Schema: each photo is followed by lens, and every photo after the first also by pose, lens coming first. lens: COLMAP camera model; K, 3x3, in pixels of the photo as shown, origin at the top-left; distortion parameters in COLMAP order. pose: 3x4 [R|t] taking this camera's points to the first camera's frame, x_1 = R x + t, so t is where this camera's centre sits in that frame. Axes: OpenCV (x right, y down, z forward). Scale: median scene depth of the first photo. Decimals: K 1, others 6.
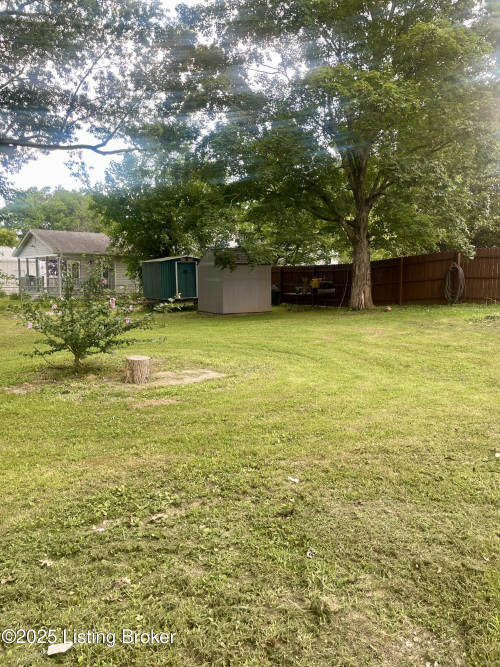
lens RADIAL K [[506.5, 0, 248.6], [0, 506.5, 331.5], [0, 0, 1]] dist [0.031065, -0.003694]
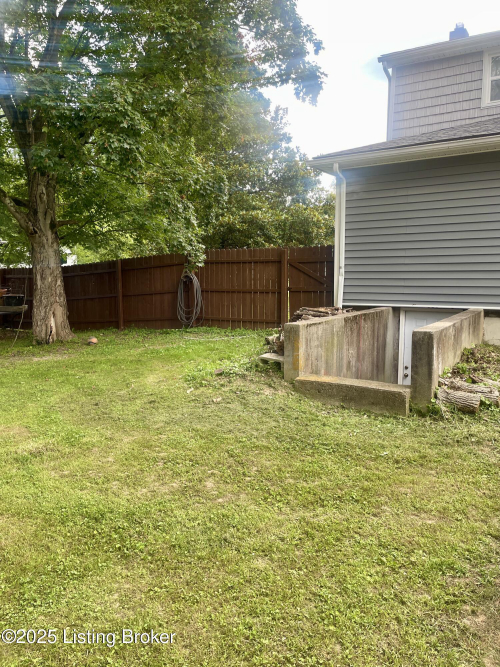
lens RADIAL K [[506.5, 0, 249.2], [0, 506.5, 332.8], [0, 0, 1]] dist [0.031065, -0.003694]
pose [[0.906076, -0.050208, 0.420124, 0.182784], [0.048185, 0.998719, 0.015435, -0.054056], [-0.420361, 0.006258, 0.907335, 0.329654]]
